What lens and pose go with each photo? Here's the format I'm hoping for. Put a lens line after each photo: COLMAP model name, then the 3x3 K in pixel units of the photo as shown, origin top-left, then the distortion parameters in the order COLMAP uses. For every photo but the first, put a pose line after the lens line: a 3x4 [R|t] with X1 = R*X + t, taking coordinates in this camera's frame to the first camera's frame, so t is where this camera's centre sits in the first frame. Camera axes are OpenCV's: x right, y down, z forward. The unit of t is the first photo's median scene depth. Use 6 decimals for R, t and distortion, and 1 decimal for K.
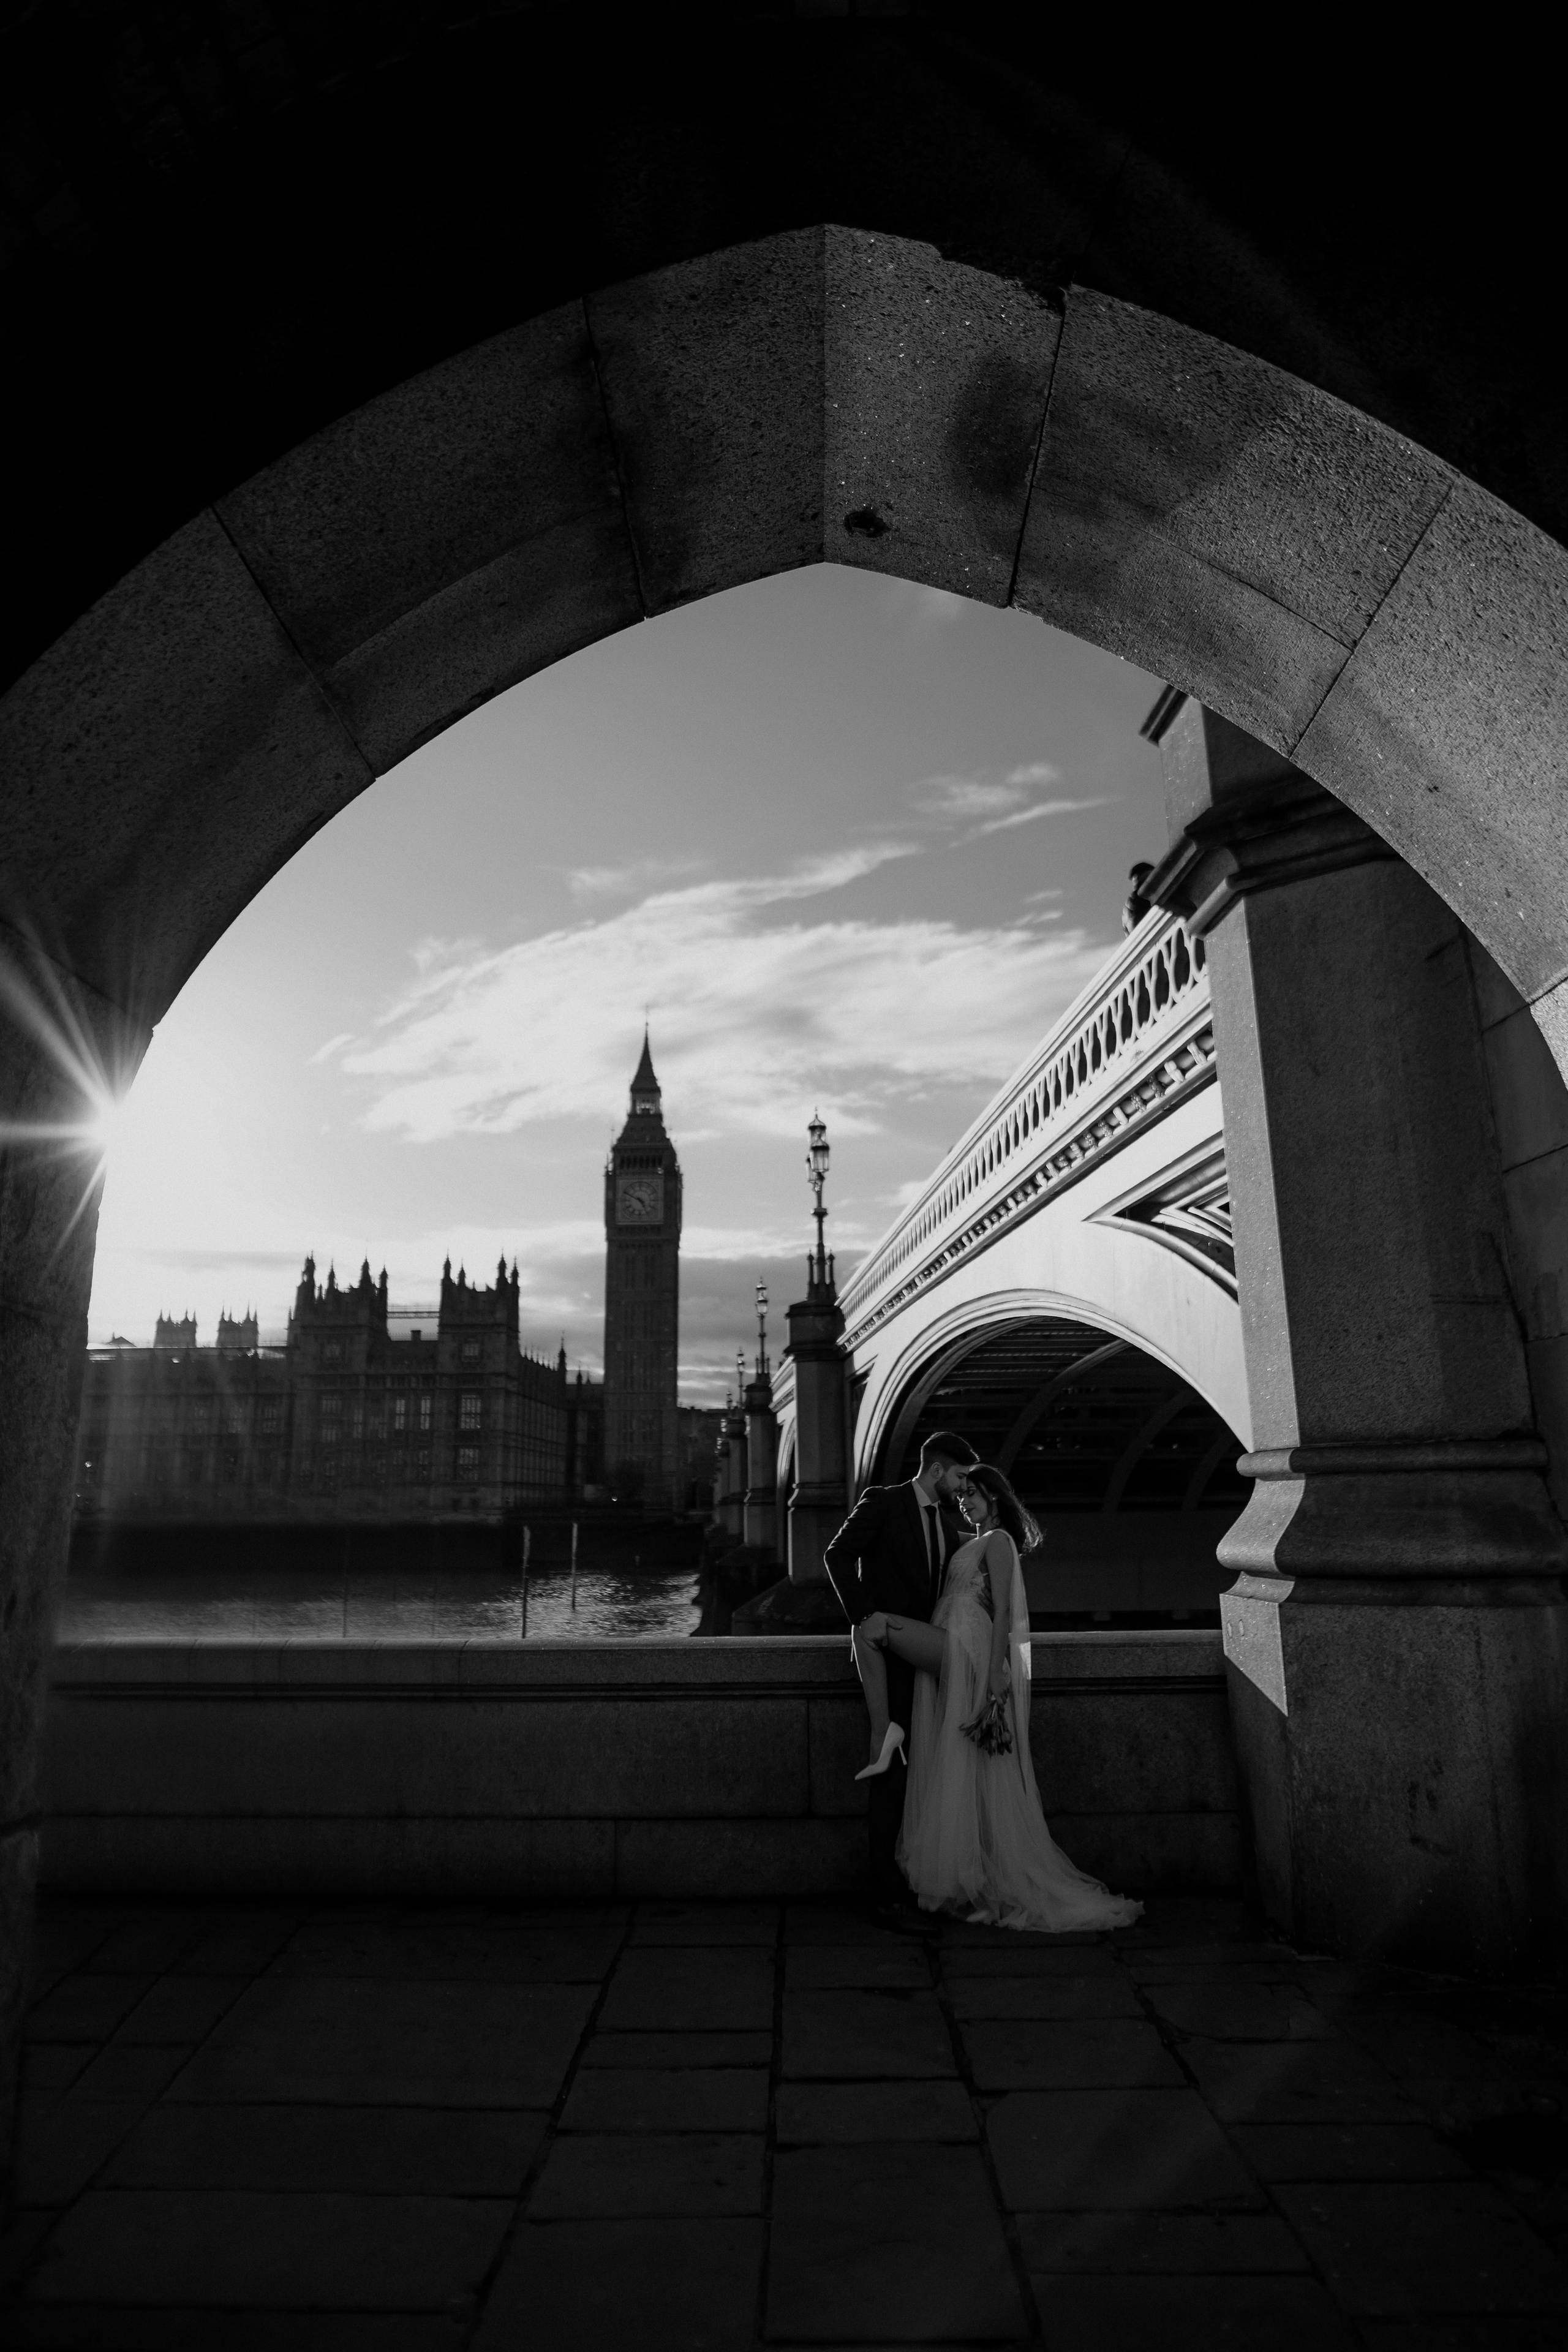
lens RADIAL K [[1660.7, 0, 755.7], [0, 1660.7, 1037.9], [0, 0, 1]] dist [-0.037704, 0.001372]
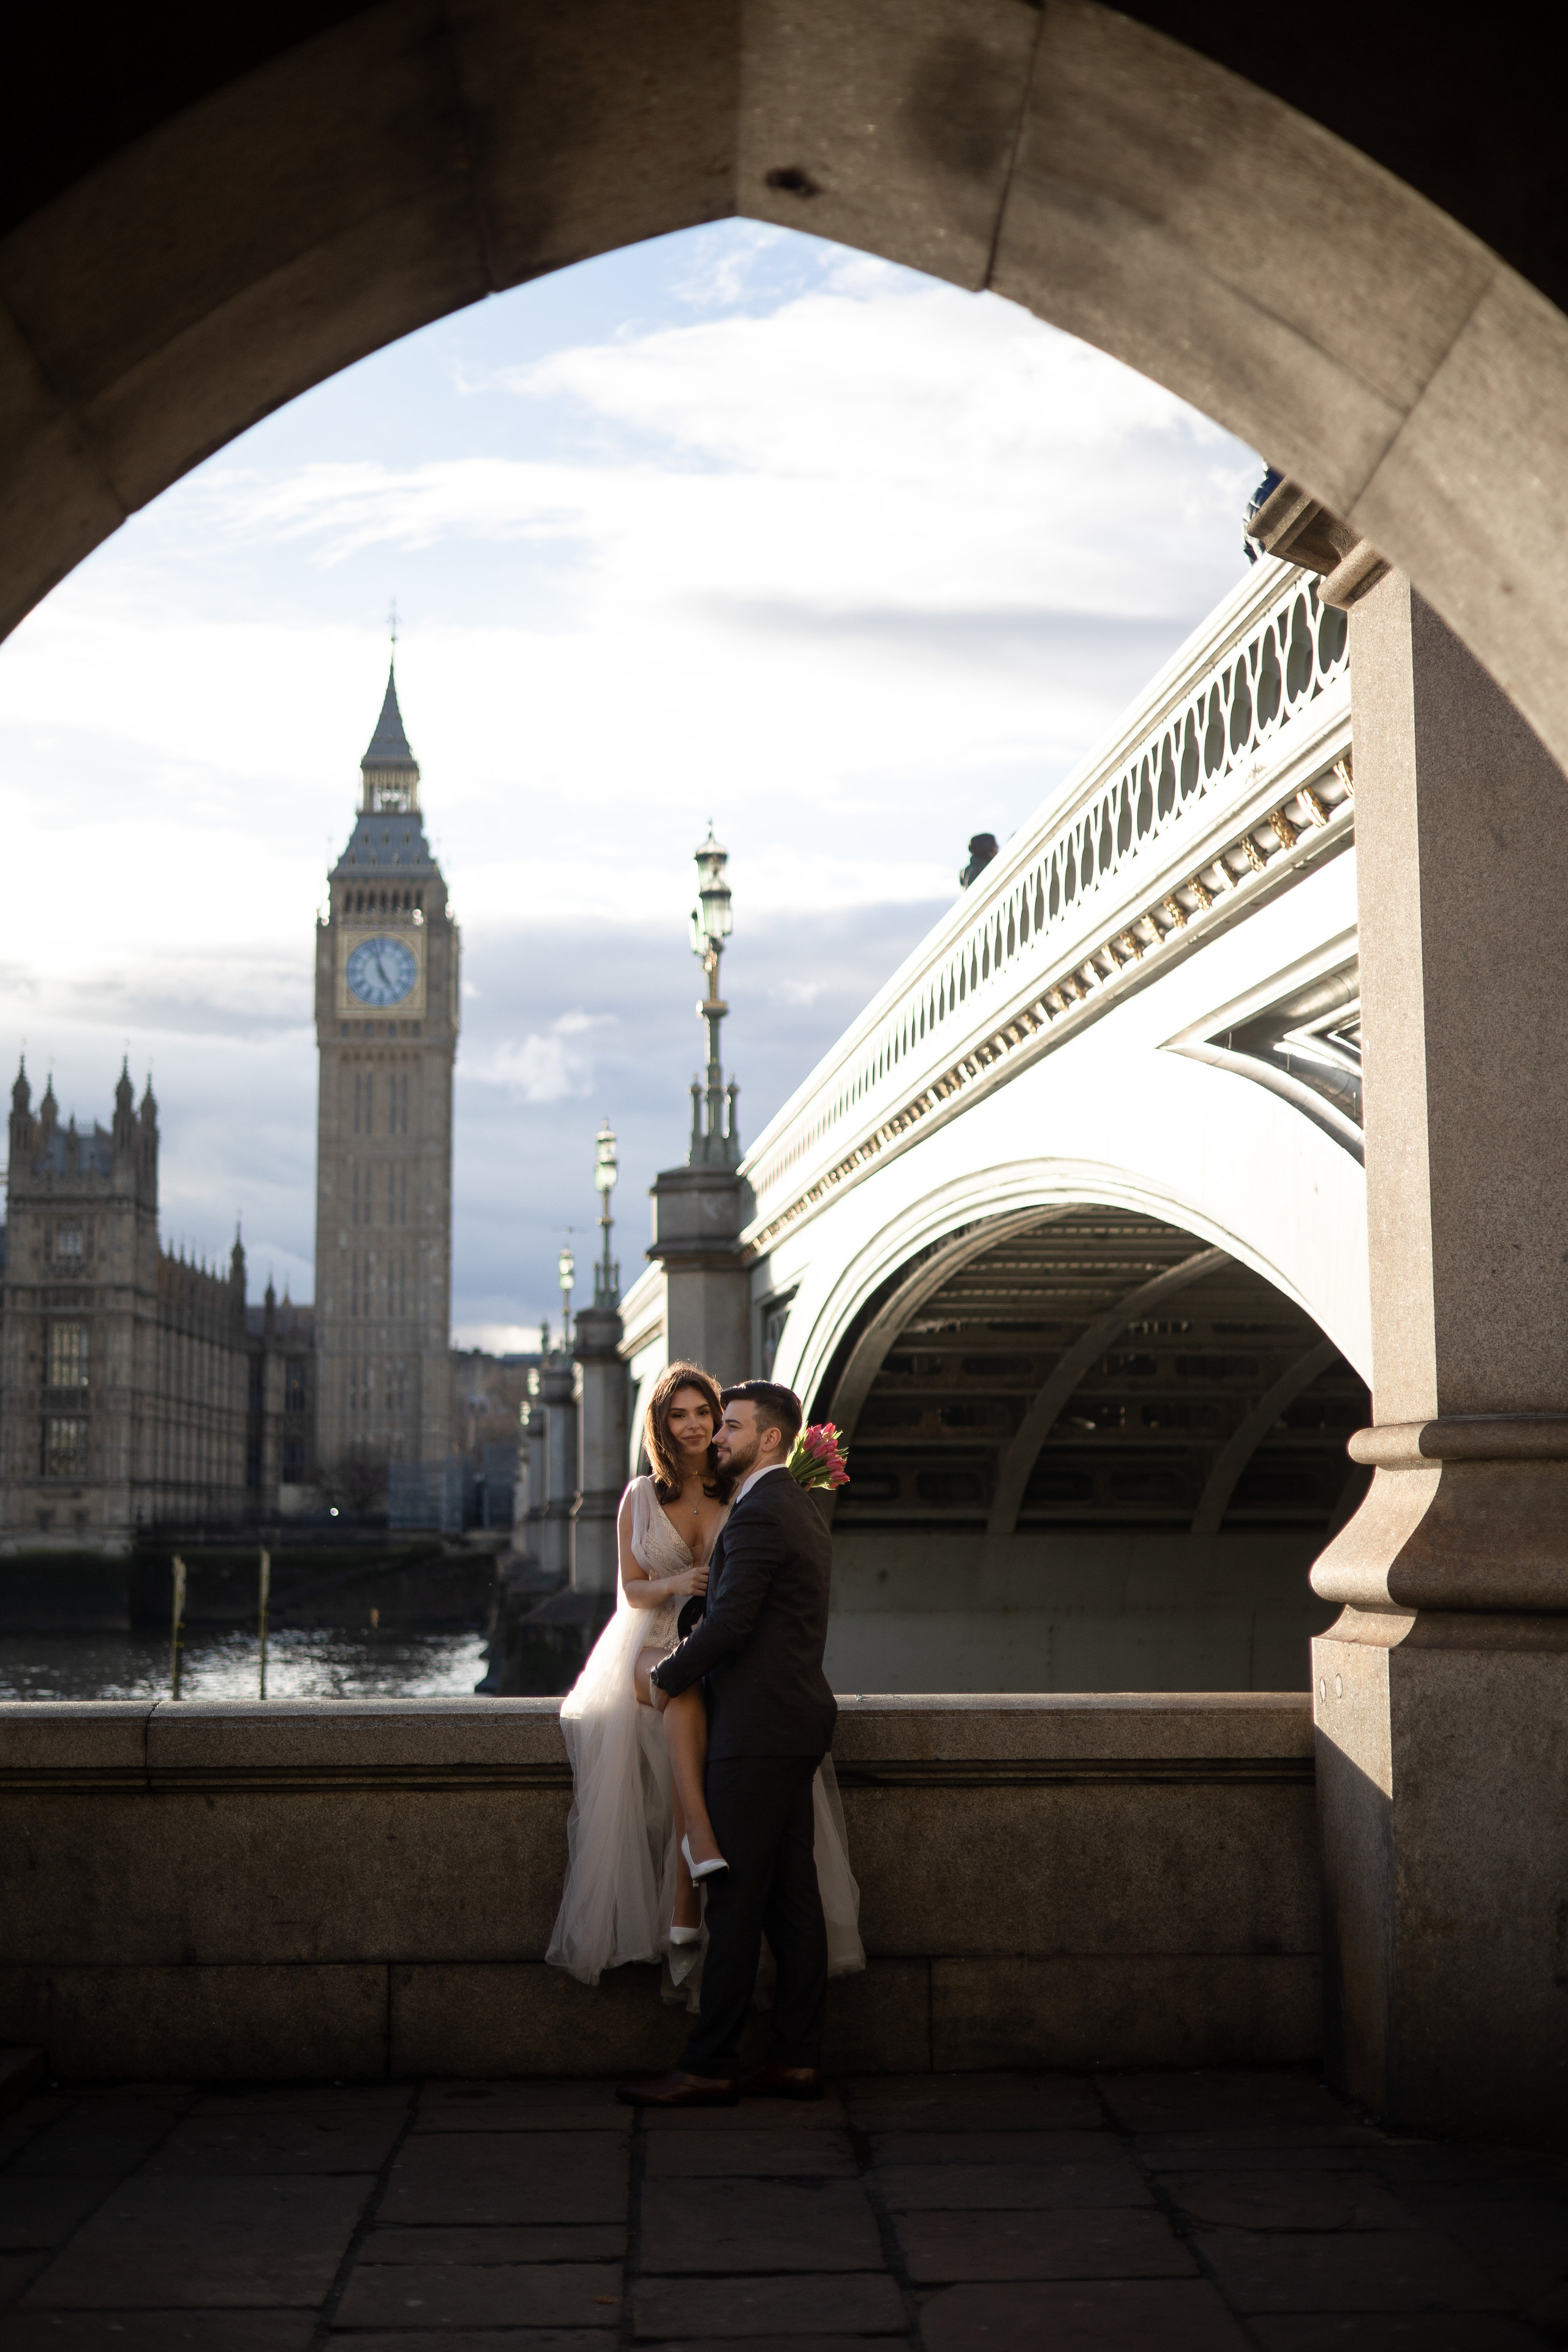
lens RADIAL K [[3135.2, 0, 747.6], [0, 3135.2, 1179.1], [0, 0, 1]] dist [0.037237, -0.033249]
pose [[0.998681, 0.011702, 0.050001, -0.002076], [-0.019727, 0.986402, 0.163160, -0.011222], [-0.047412, -0.163931, 0.985332, -0.050341]]
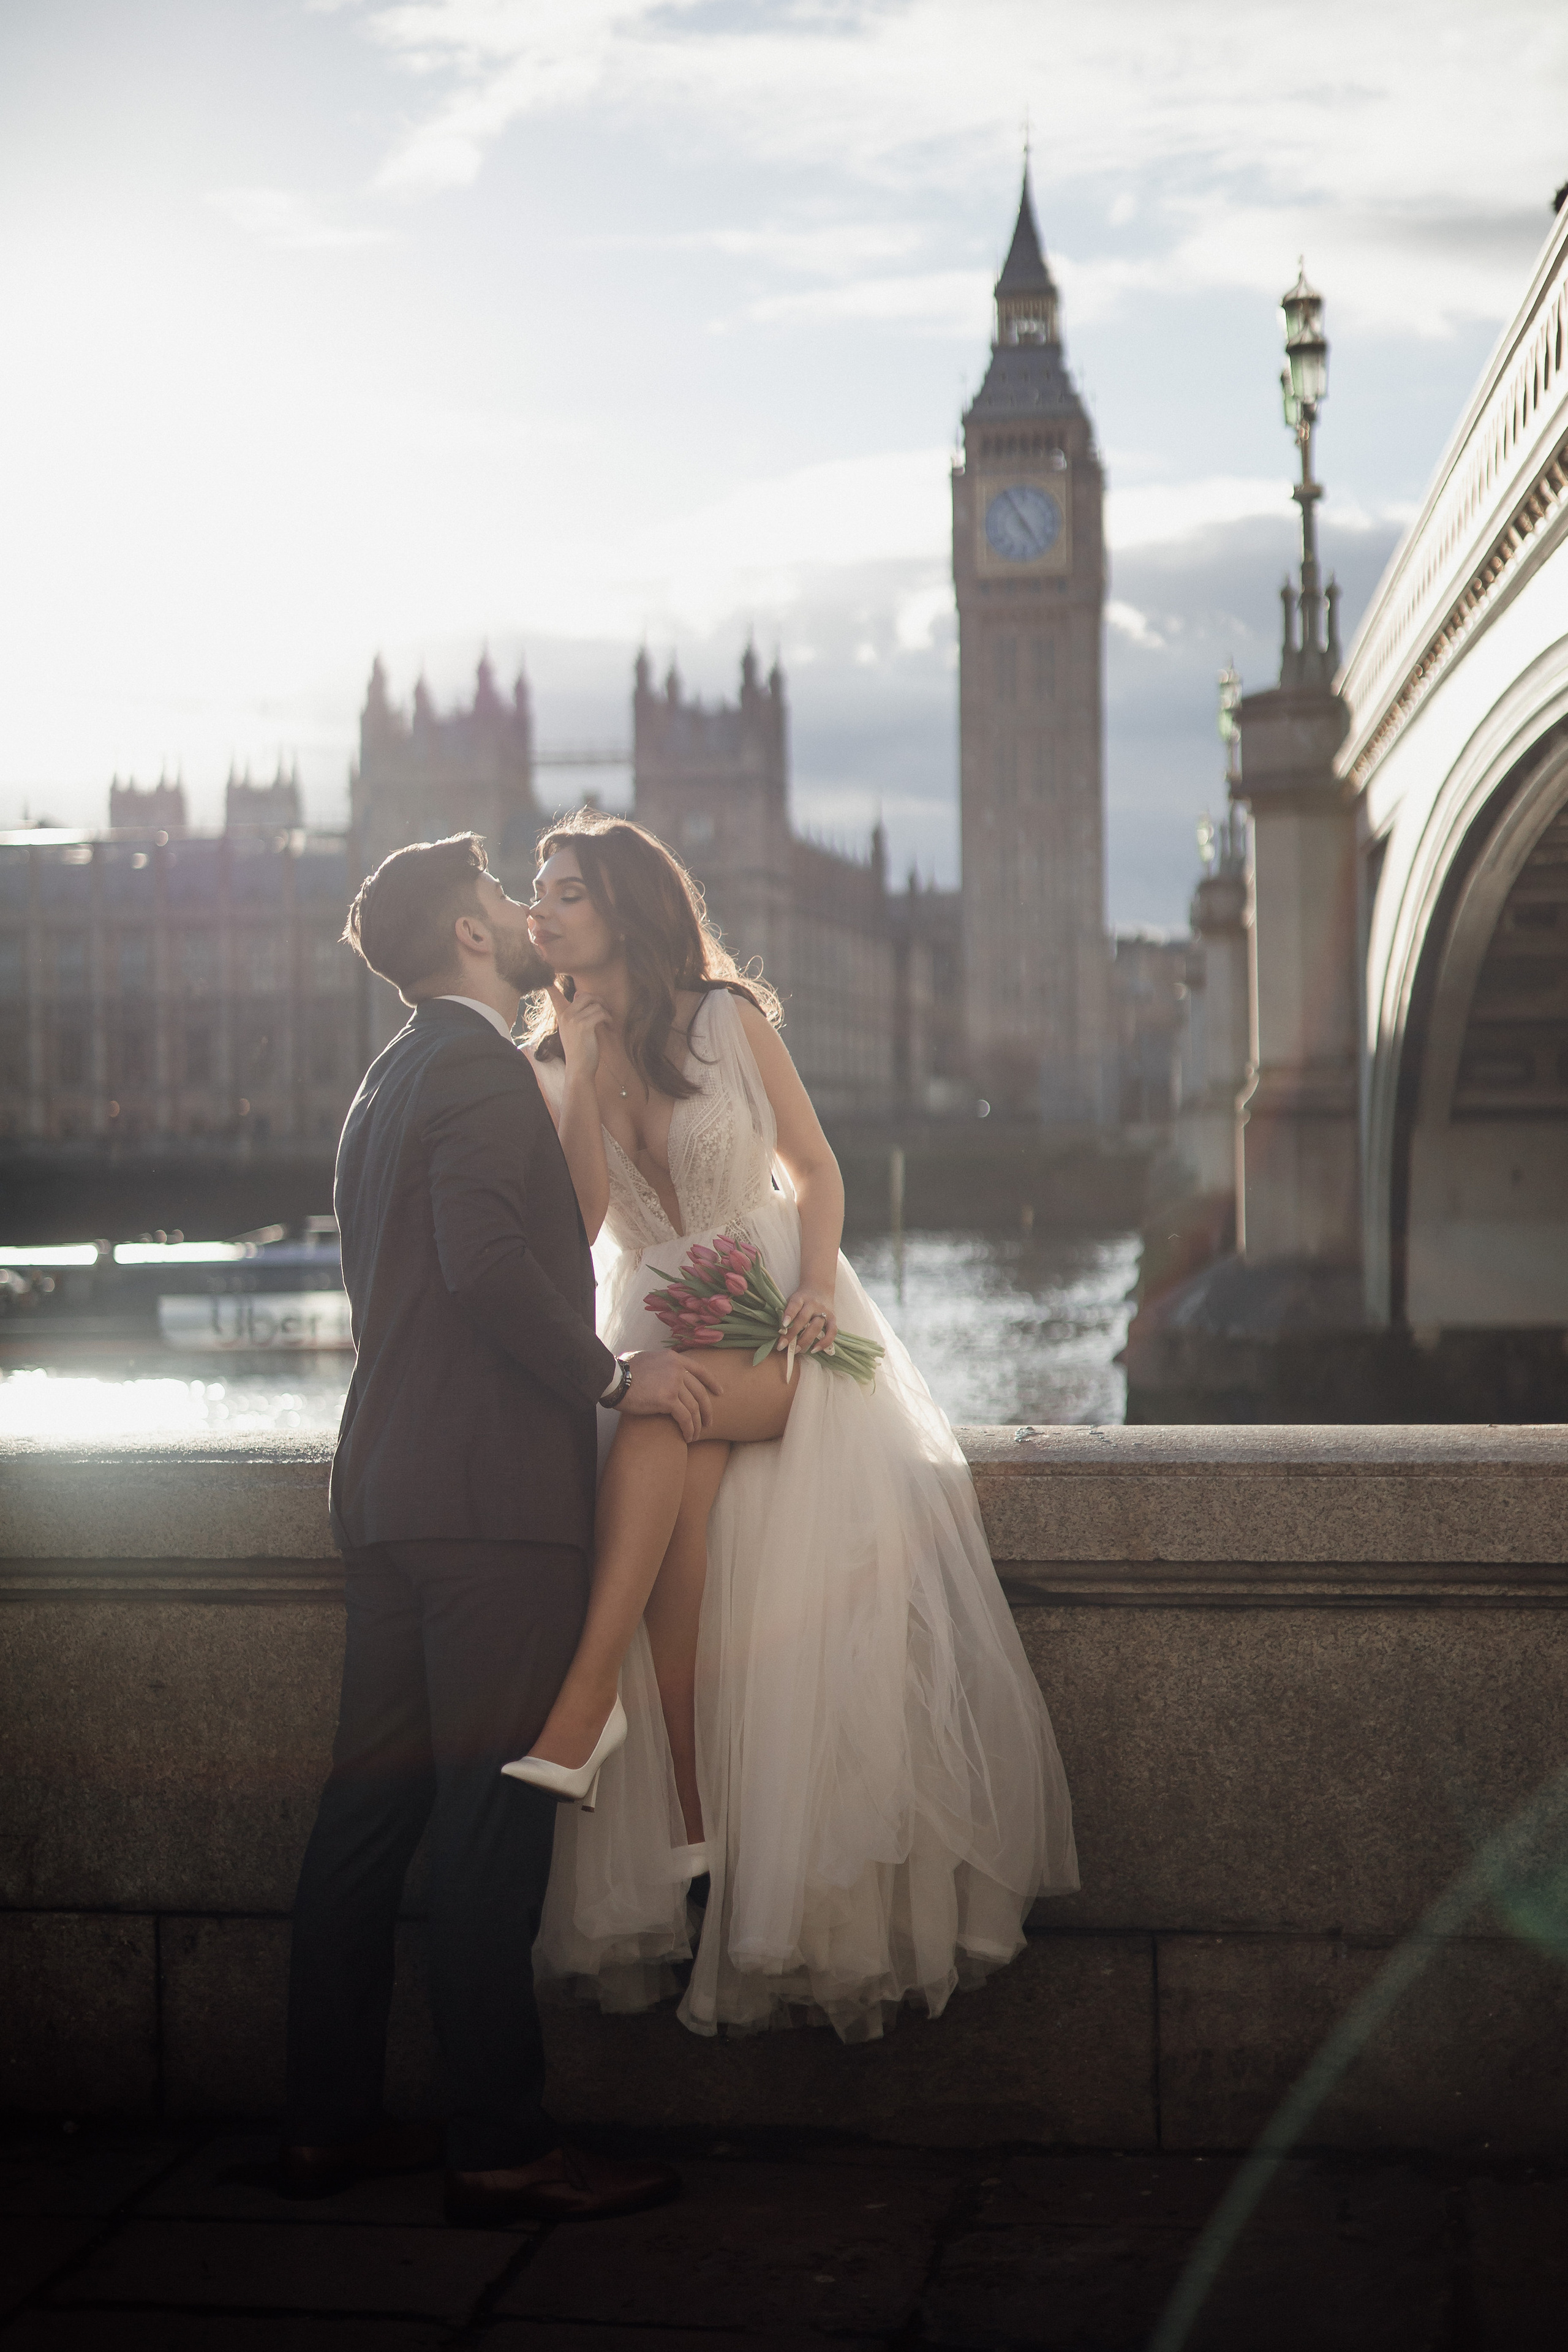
lens RADIAL K [[3142.9, 0, 934.2], [0, 3142.9, 1177.2], [0, 0, 1]] dist [0.019149, -0.066833]
pose [[0.992379, -0.003000, -0.123185, 0.043076], [0.038337, 0.957605, 0.285521, 0.034098], [0.117106, -0.288068, 0.950423, 0.107125]]
